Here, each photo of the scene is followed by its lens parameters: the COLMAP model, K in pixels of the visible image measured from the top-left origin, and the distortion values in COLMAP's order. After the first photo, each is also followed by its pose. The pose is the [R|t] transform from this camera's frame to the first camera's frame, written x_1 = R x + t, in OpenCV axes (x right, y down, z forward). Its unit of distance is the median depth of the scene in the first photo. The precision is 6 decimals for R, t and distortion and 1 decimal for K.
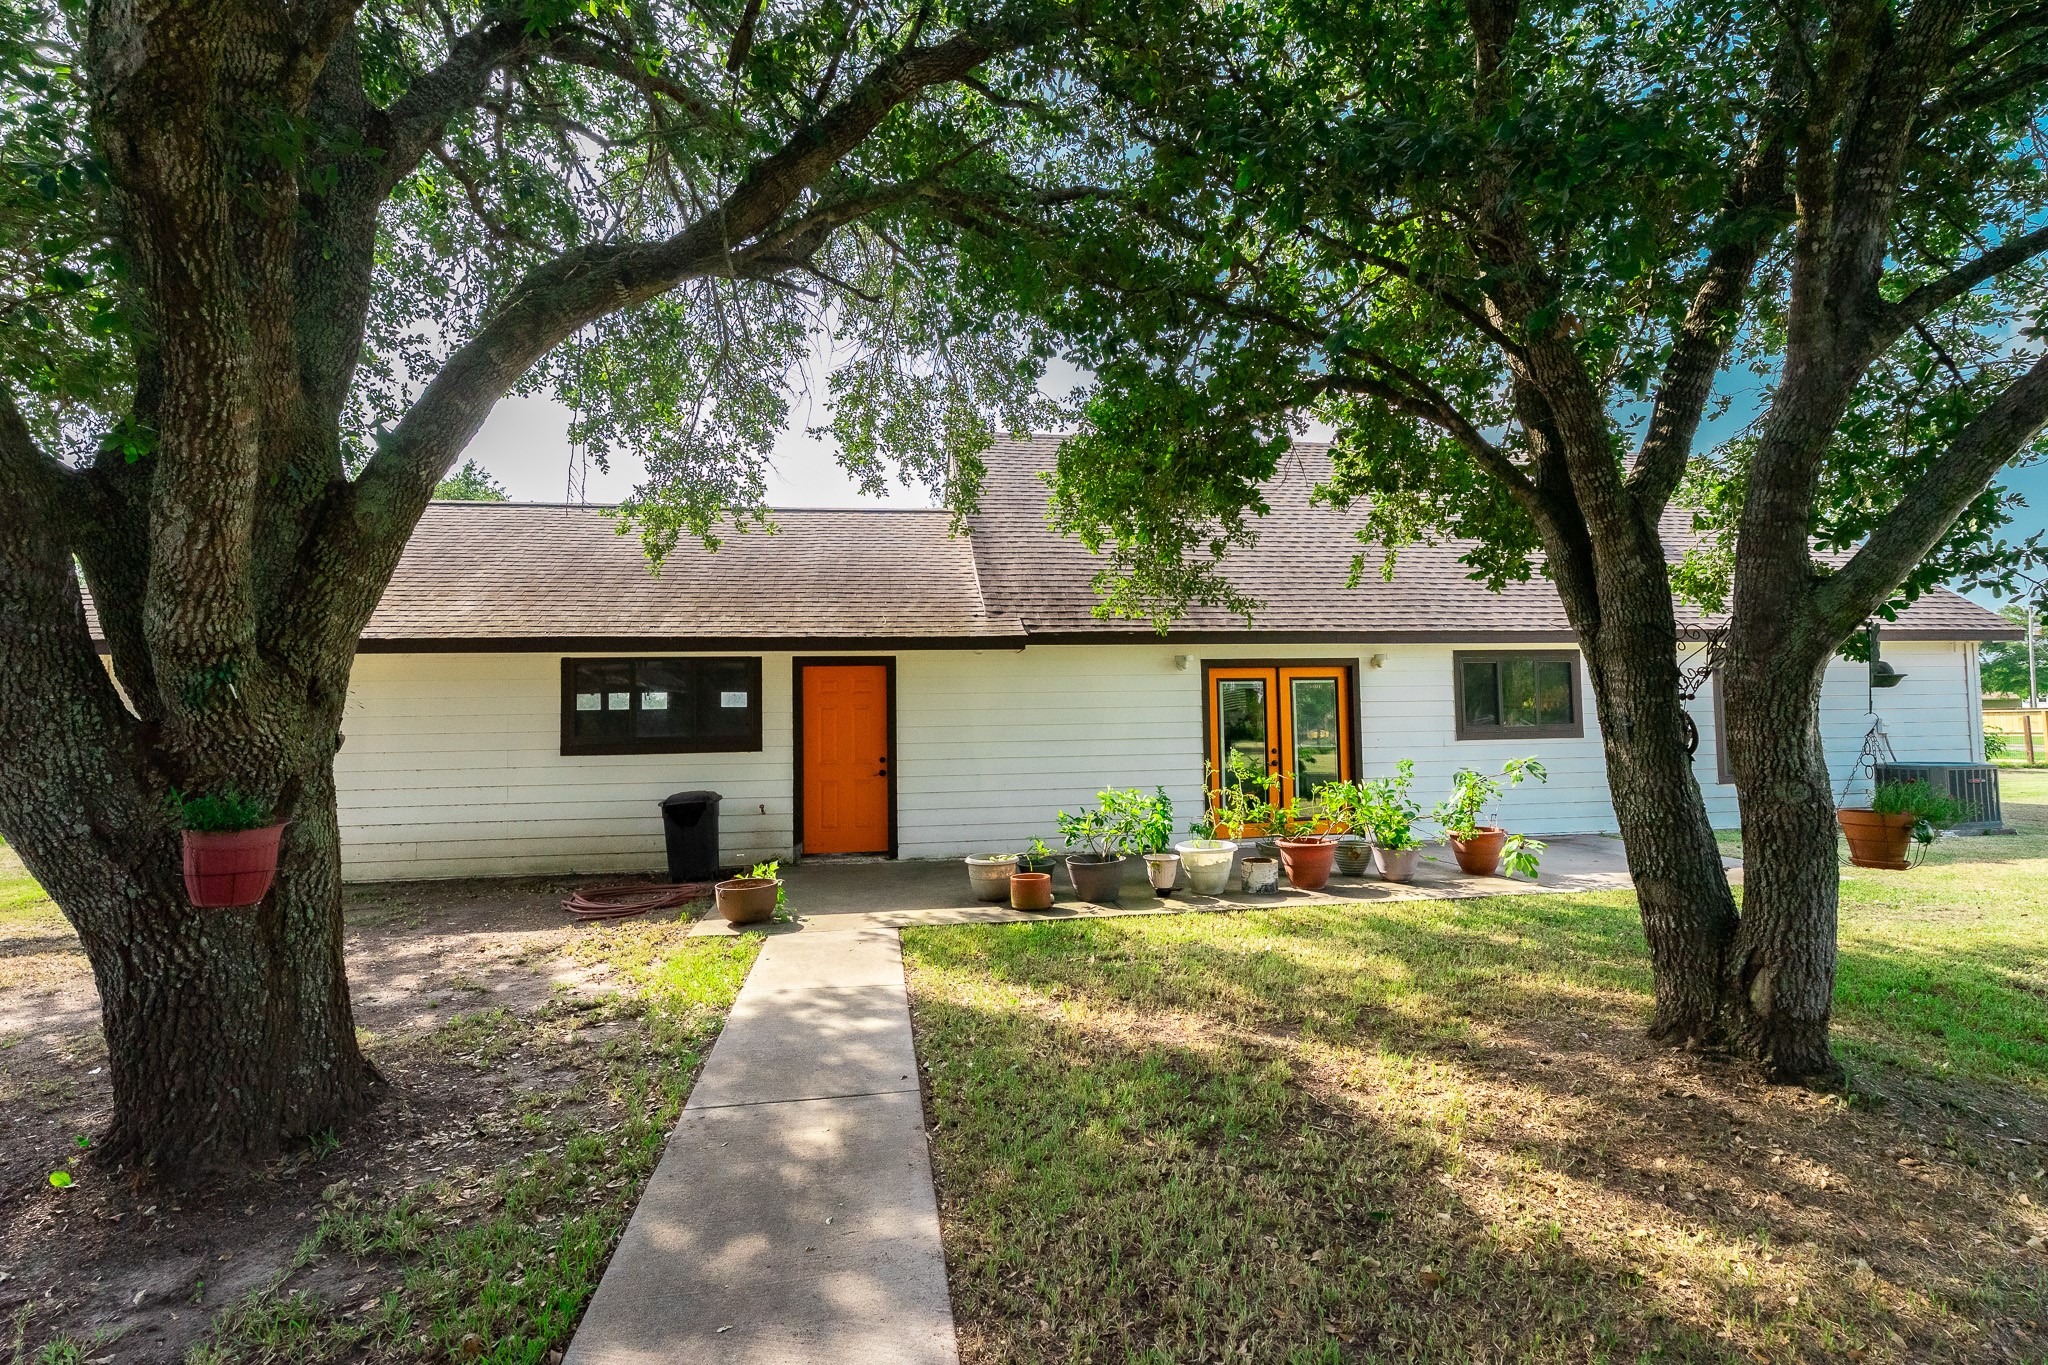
lens RADIAL K [[908.1, 0, 1014.8], [0, 908.1, 679.8], [0, 0, 1]] dist [0.002948, -0.000544]
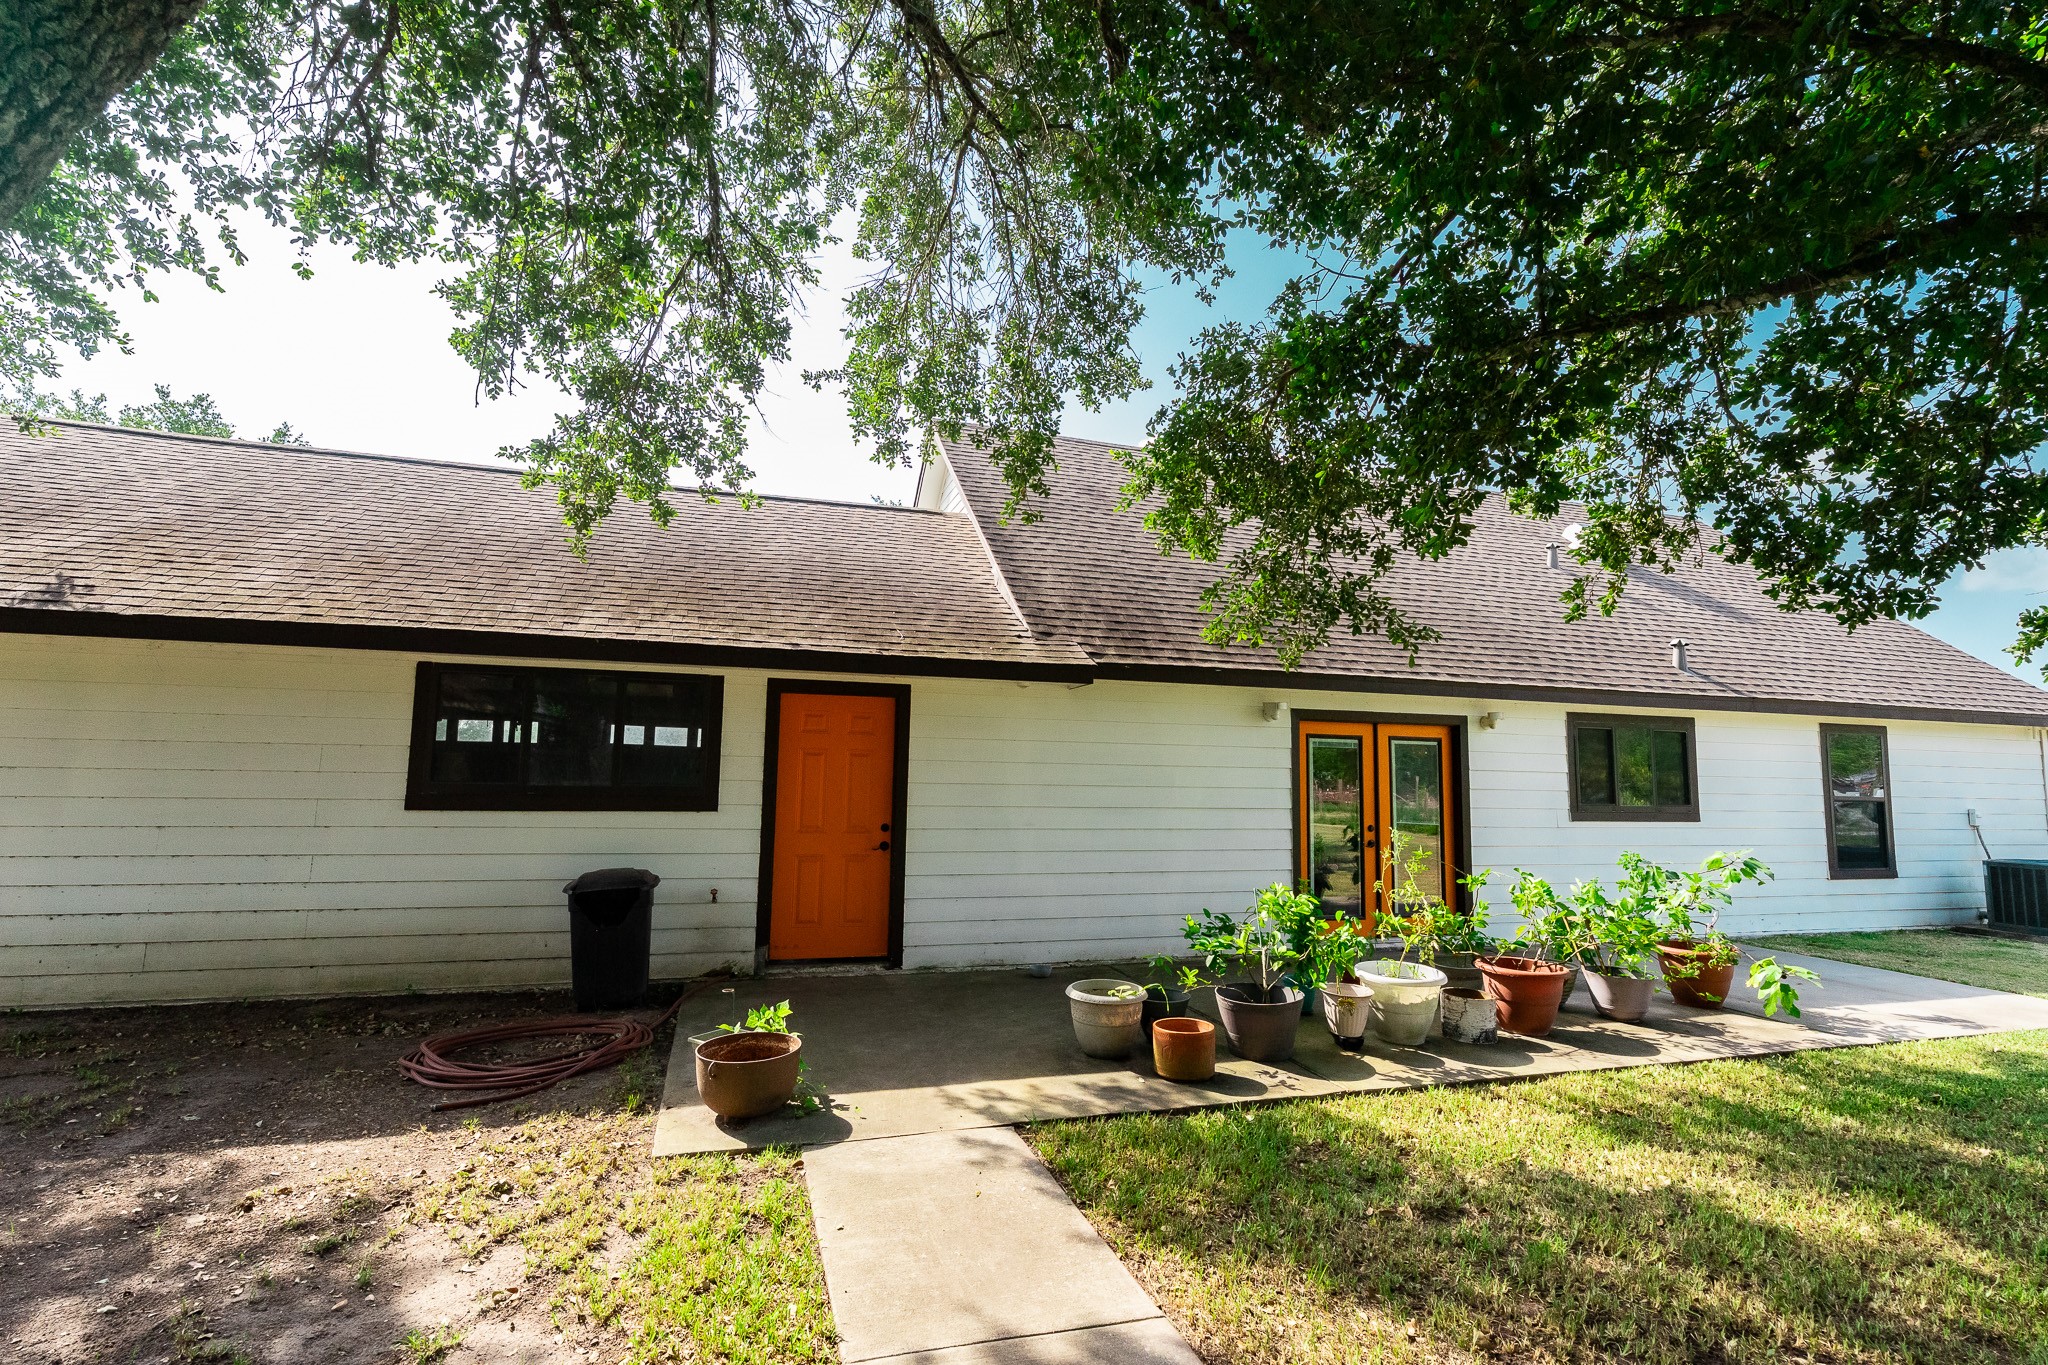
lens RADIAL K [[935.5, 0, 1021.1], [0, 935.5, 680.3], [0, 0, 1]] dist [0.012714, -0.004855]
pose [[0.989137, 0.049688, 0.138343, -0.151992], [-0.042560, 0.997632, -0.054020, 0.007290], [-0.140699, 0.047546, 0.988910, 0.250741]]
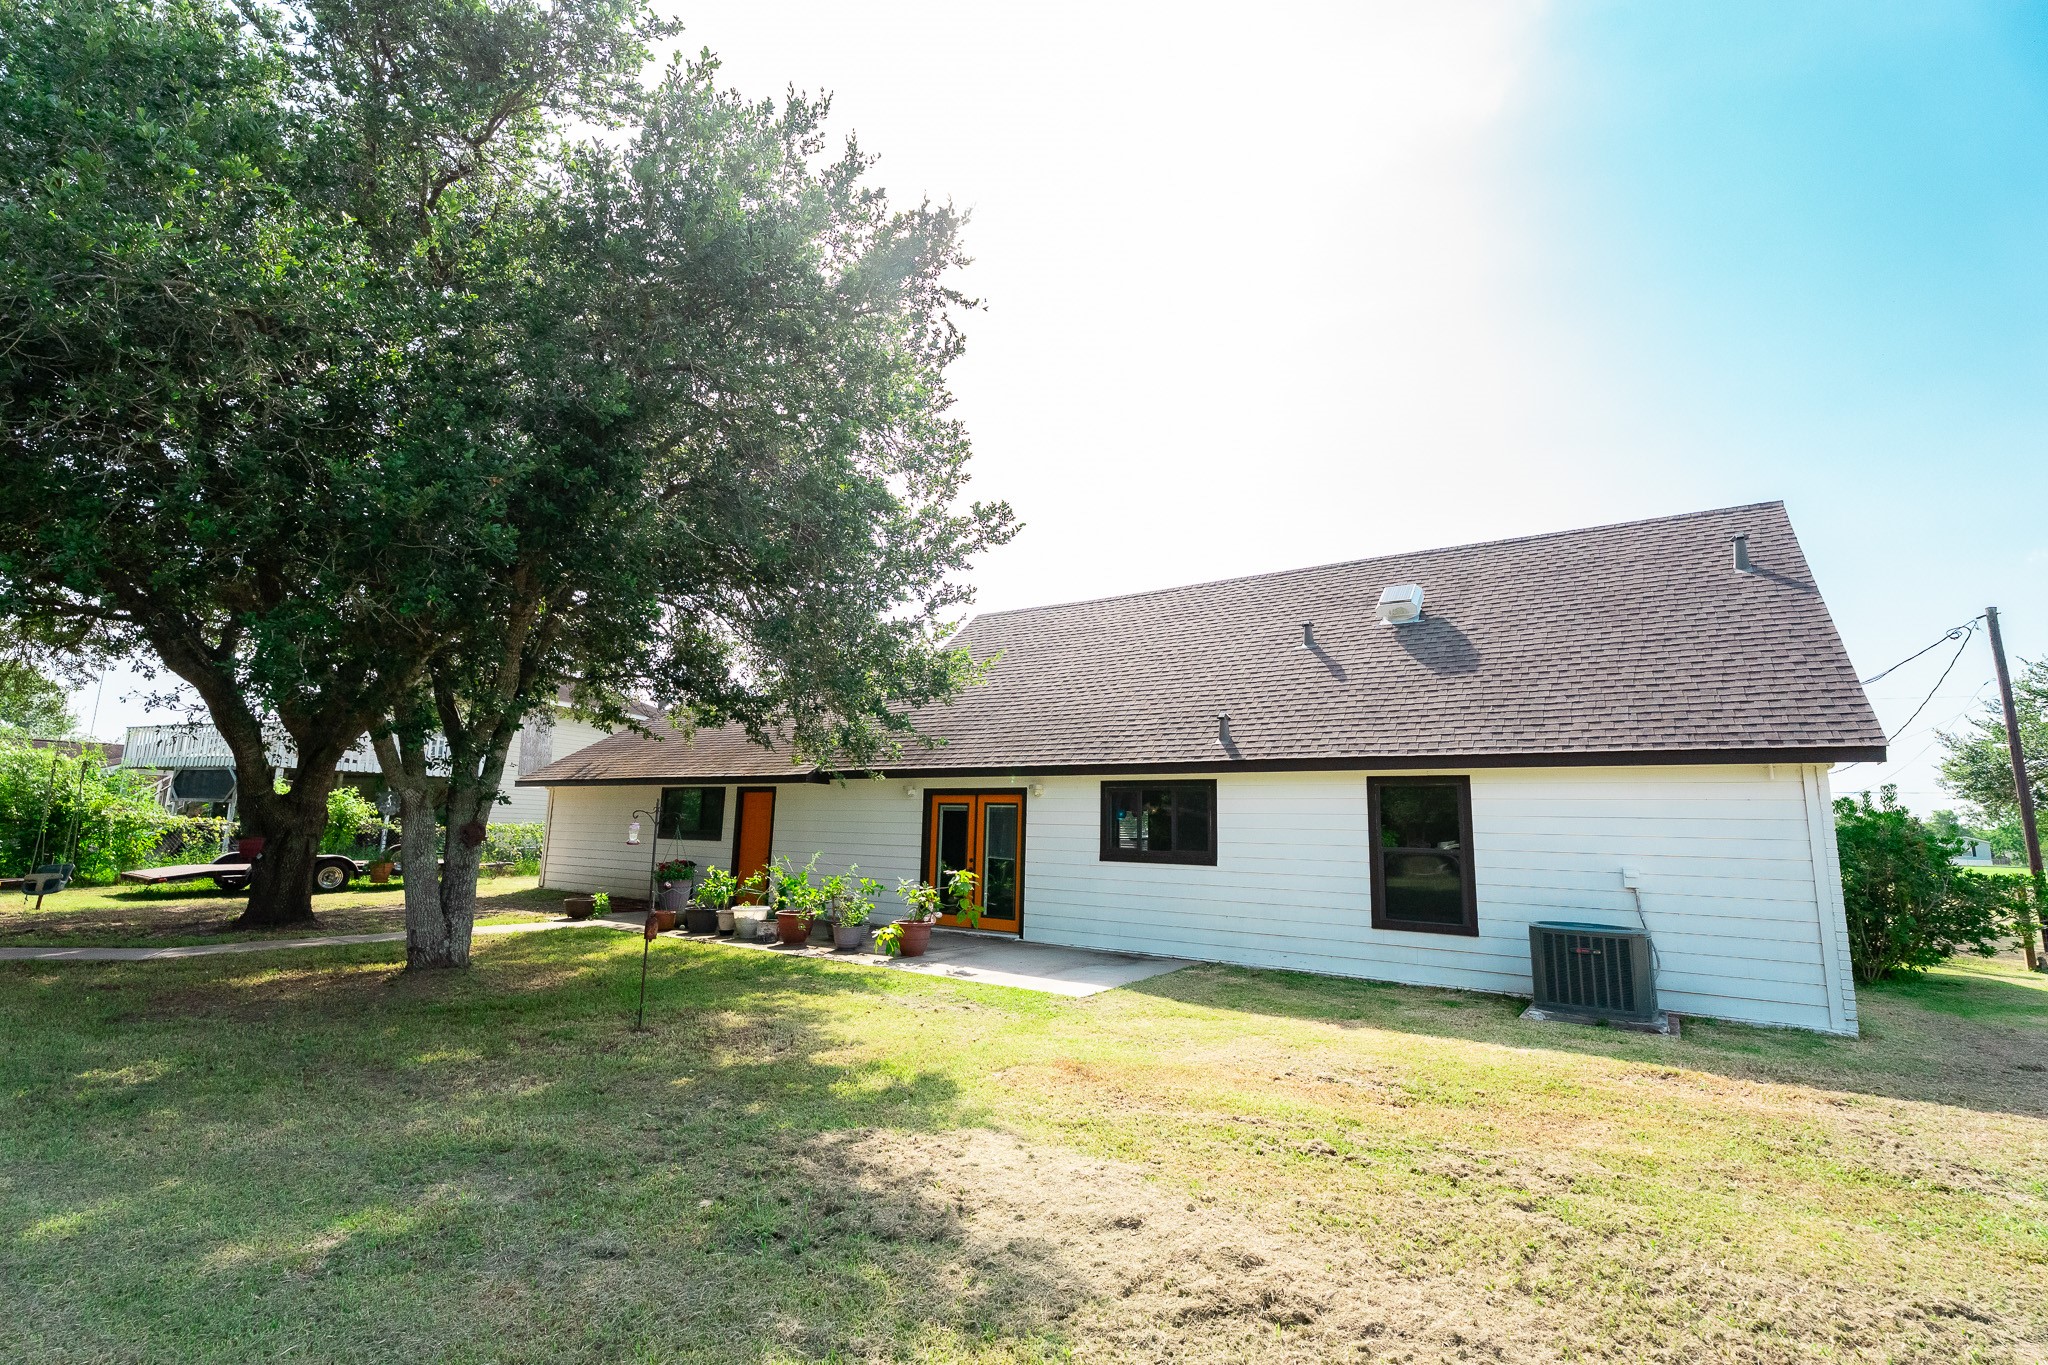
lens RADIAL K [[908.1, 0, 1014.8], [0, 908.1, 679.8], [0, 0, 1]] dist [0.002948, -0.000544]
pose [[0.716956, -0.081920, -0.692288, 1.385328], [-0.020349, 0.990189, -0.138245, 0.002023], [0.696821, 0.113203, 0.708255, 0.112884]]
